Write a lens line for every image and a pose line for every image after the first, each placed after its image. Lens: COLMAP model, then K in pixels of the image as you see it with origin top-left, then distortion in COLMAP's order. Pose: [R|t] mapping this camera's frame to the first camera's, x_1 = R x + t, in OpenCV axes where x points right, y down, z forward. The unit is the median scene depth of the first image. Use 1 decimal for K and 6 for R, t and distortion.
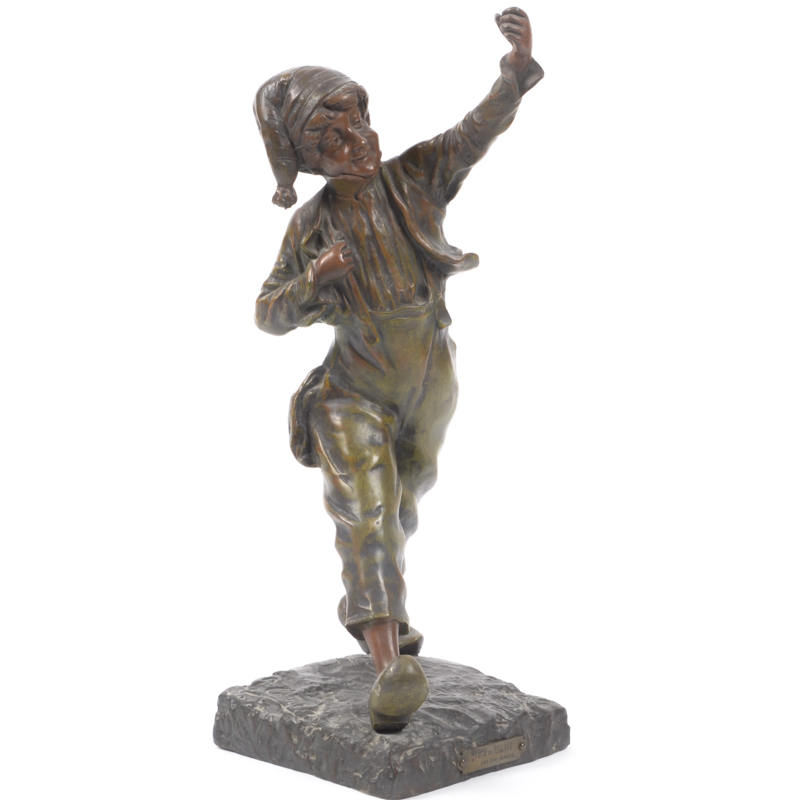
lens RADIAL K [[3076.4, 0, 397.9], [0, 3076.4, 399.3], [0, 0, 1]] dist [0.019778, 0.000000]
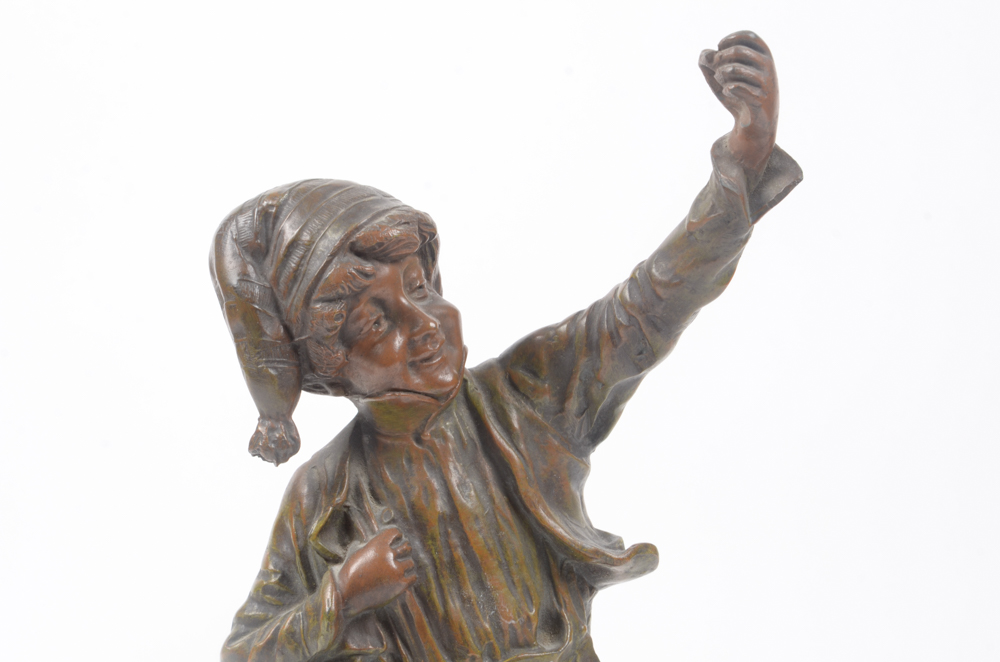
lens RADIAL K [[2065.6, 0, 492.2], [0, 2065.6, 329.4], [0, 0, 1]] dist [-0.012703, 0.000000]
pose [[0.998354, -0.019655, 0.053884, -0.019219], [0.027276, 0.989120, -0.144559, -0.034087], [-0.050456, 0.145790, 0.988028, 0.661352]]
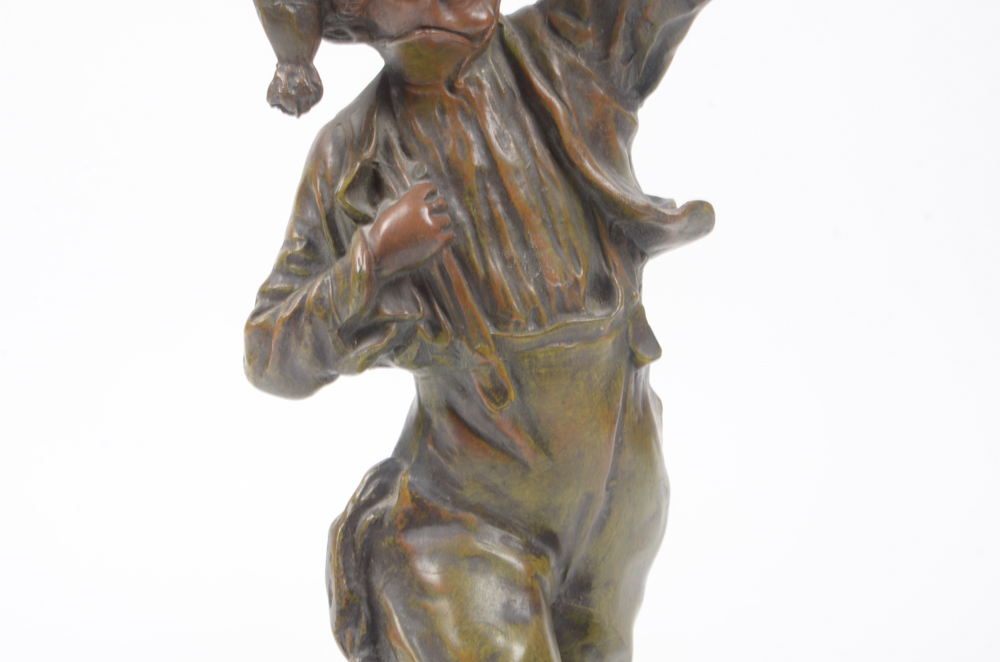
lens RADIAL K [[2065.6, 0, 498.5], [0, 2065.6, 335.1], [0, 0, 1]] dist [-0.012703, 0.000000]
pose [[0.997725, -0.048989, 0.046315, -0.022555], [0.052537, 0.995507, -0.078772, -0.003928], [-0.042248, 0.081026, 0.995816, 0.692560]]
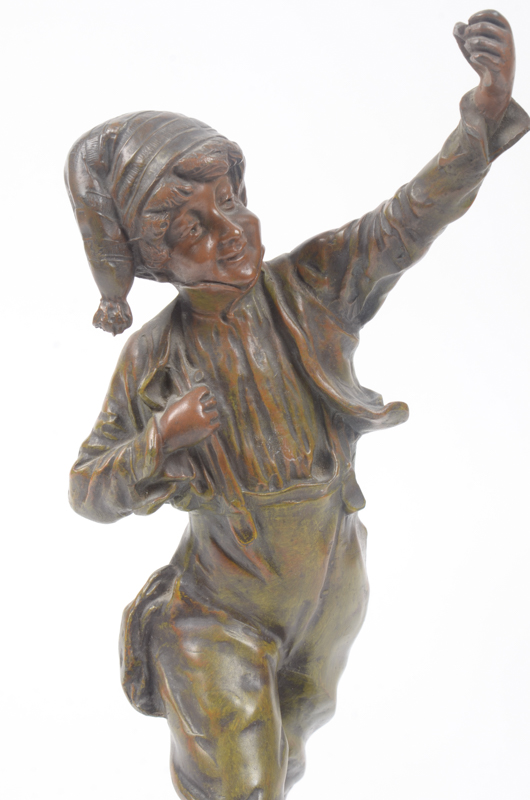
lens RADIAL K [[1803.3, 0, 263.7], [0, 1803.3, 404.1], [0, 0, 1]] dist [0.052203, 0.000000]
pose [[0.999757, 0.007347, 0.020798, -0.012966], [-0.007537, 0.999930, 0.009082, -0.050715], [-0.020730, -0.009236, 0.999742, 0.618408]]
